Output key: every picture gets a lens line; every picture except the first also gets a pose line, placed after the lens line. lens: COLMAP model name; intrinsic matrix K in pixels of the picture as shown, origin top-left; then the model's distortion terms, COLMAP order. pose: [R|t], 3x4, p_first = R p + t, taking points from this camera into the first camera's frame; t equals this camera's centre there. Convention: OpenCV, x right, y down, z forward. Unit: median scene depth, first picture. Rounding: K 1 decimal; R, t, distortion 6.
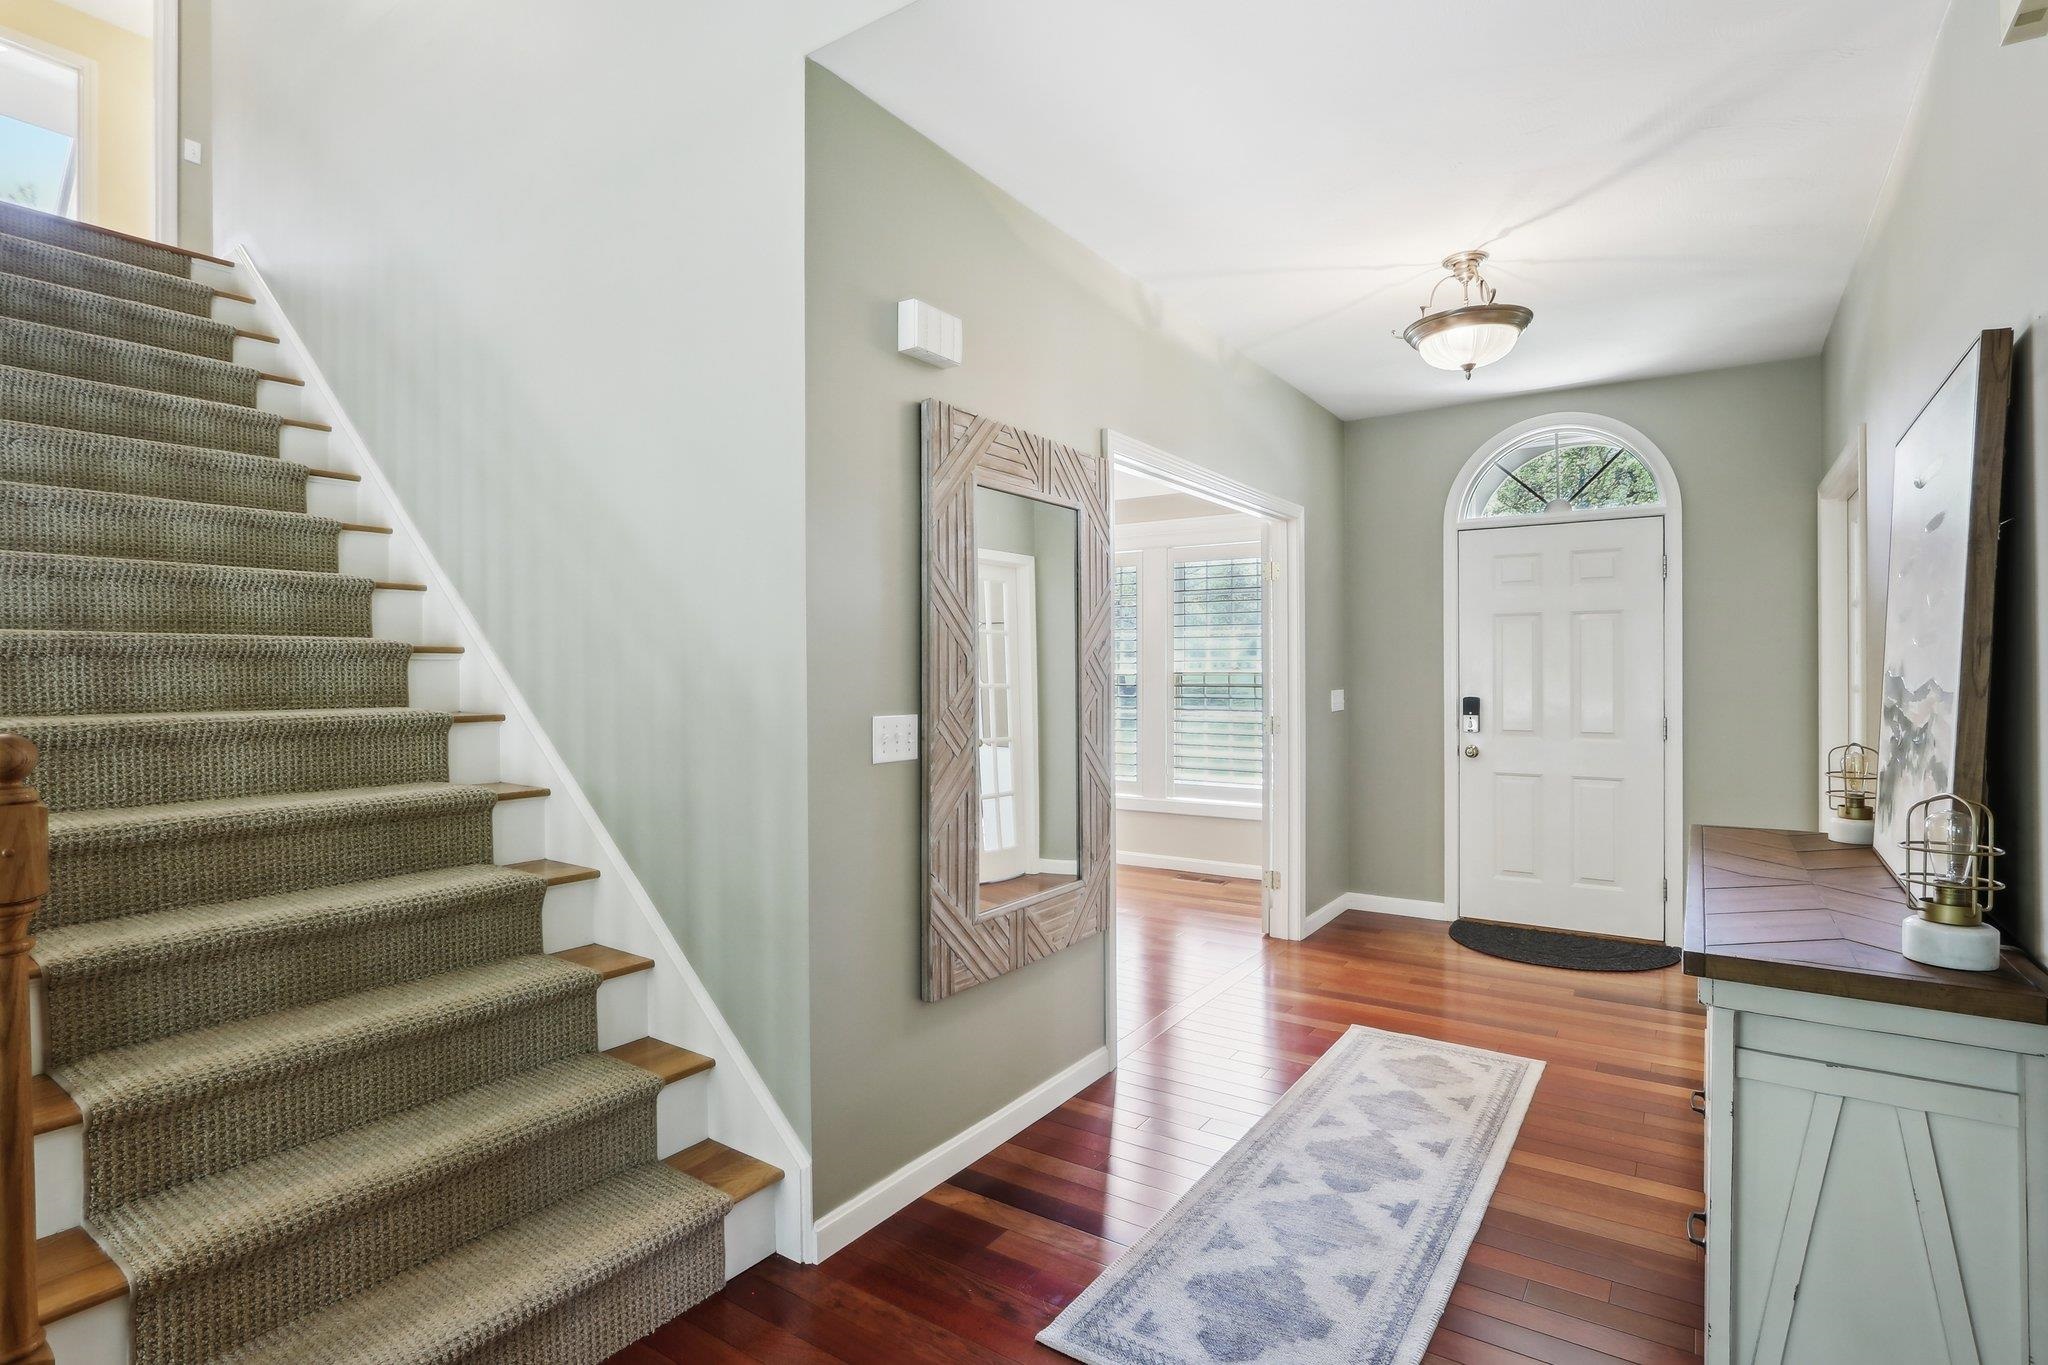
lens RADIAL K [[1010.0, 0, 1023.8], [0, 1010.0, 673.4], [0, 0, 1]] dist [0.001920, 0.001560]
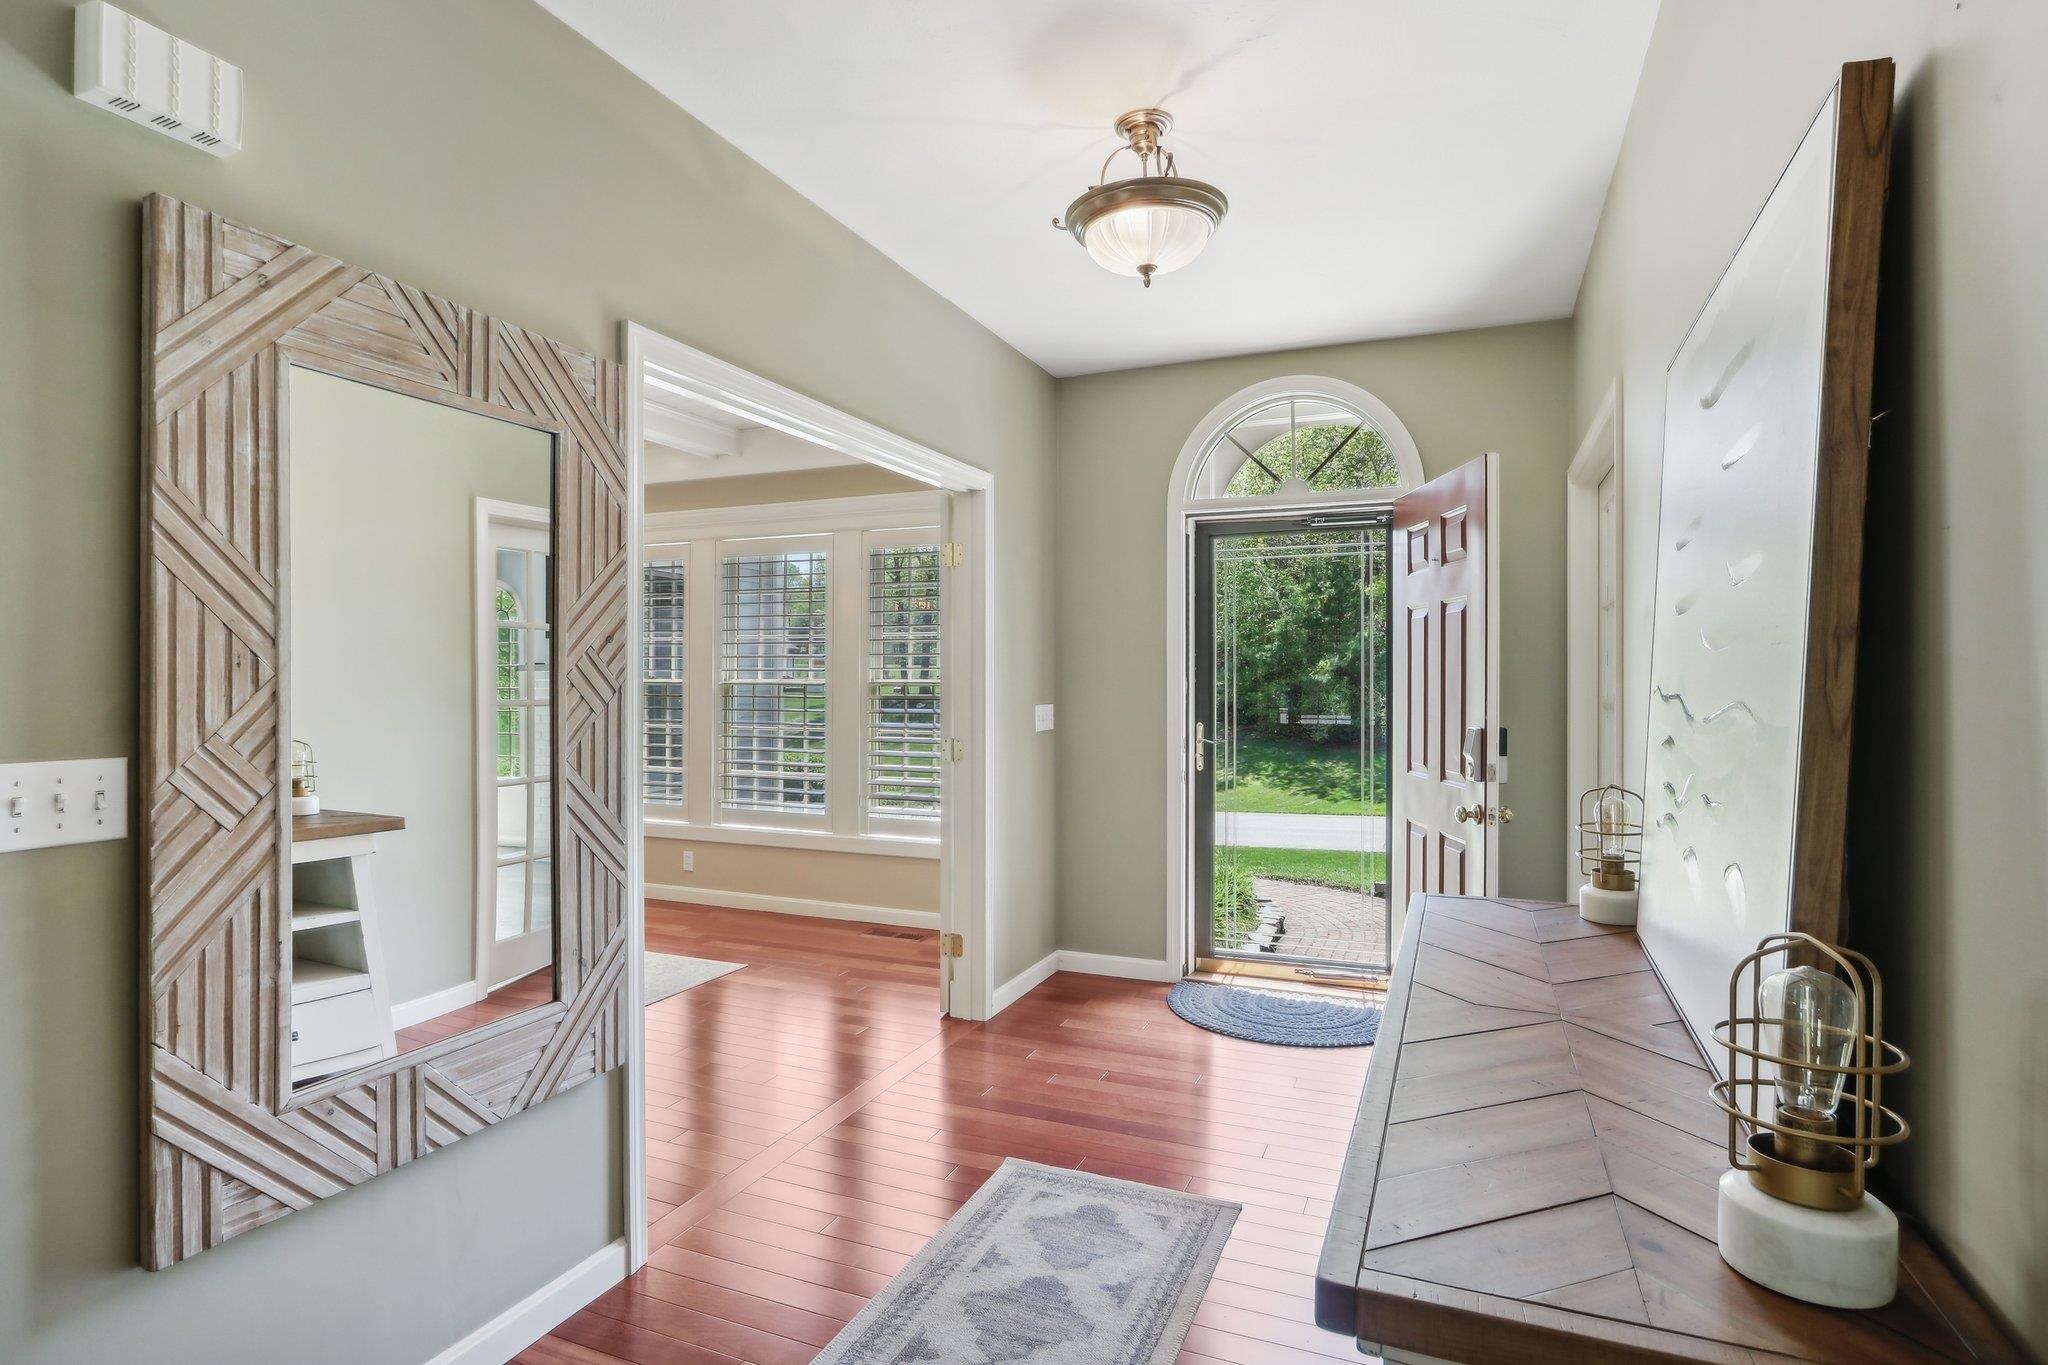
lens RADIAL K [[992.5, 0, 1029.5], [0, 992.5, 687.0], [0, 0, 1]] dist [-0.003809, -0.000494]
pose [[0.985636, 0.003304, 0.168848, 0.261588], [-0.004141, 0.999981, 0.004605, -0.002965], [-0.168830, -0.005238, 0.985631, 0.336721]]
